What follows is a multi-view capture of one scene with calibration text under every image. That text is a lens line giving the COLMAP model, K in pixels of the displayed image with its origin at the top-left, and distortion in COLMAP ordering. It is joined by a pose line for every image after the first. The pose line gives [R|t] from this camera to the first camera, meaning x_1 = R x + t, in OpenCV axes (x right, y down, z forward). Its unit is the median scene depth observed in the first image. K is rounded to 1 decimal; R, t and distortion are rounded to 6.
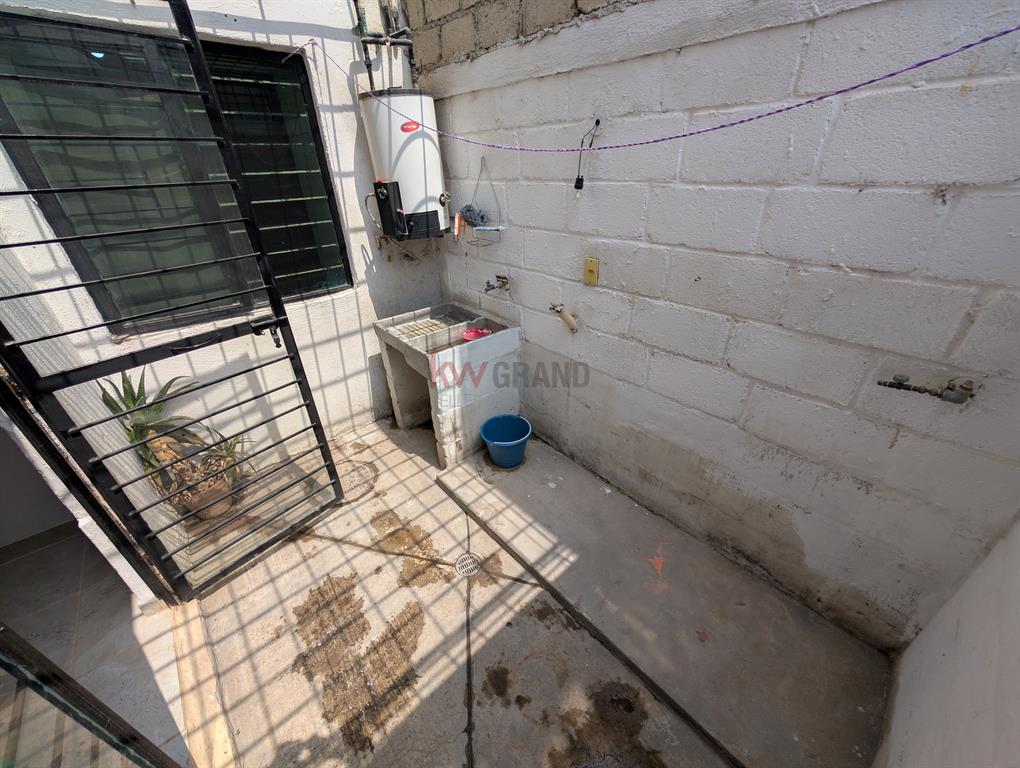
lens RADIAL K [[388.2, 0, 508.6], [0, 388.2, 384.4], [0, 0, 1]] dist [-0.002306, -0.000126]
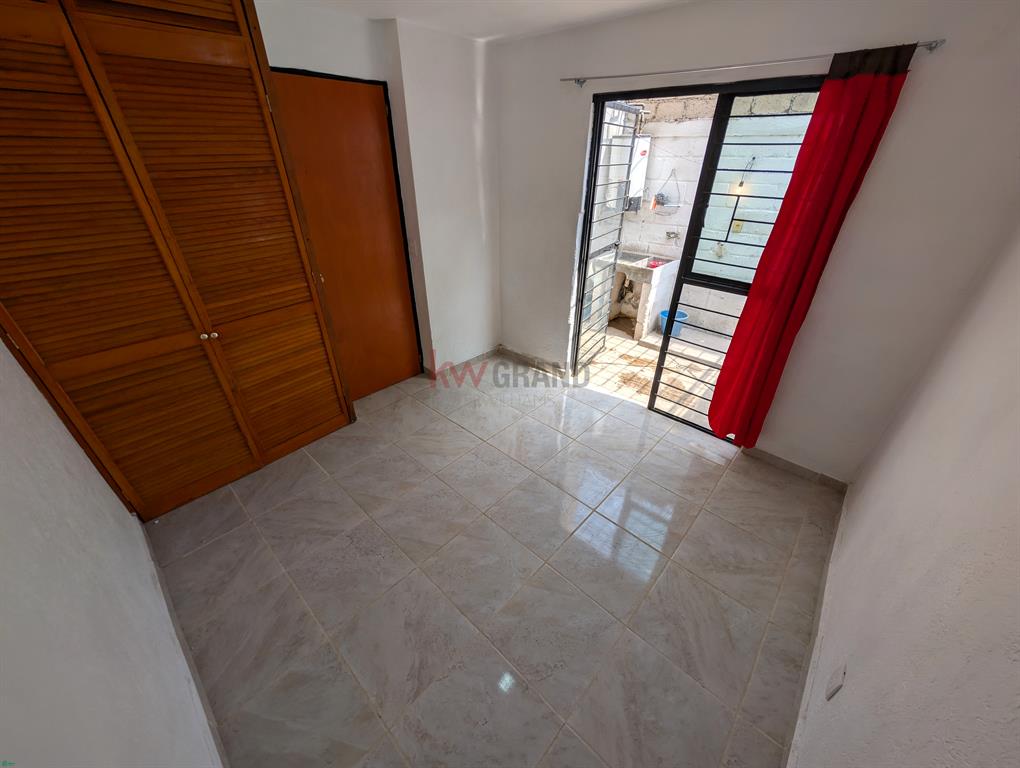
lens RADIAL K [[388.2, 0, 510.1], [0, 388.2, 383.6], [0, 0, 1]] dist [-0.002306, -0.000126]
pose [[0.994714, -0.029823, 0.098261, -1.118084], [0.028576, 0.999492, 0.014077, 0.451781], [-0.098631, -0.011195, 0.995061, -0.889585]]
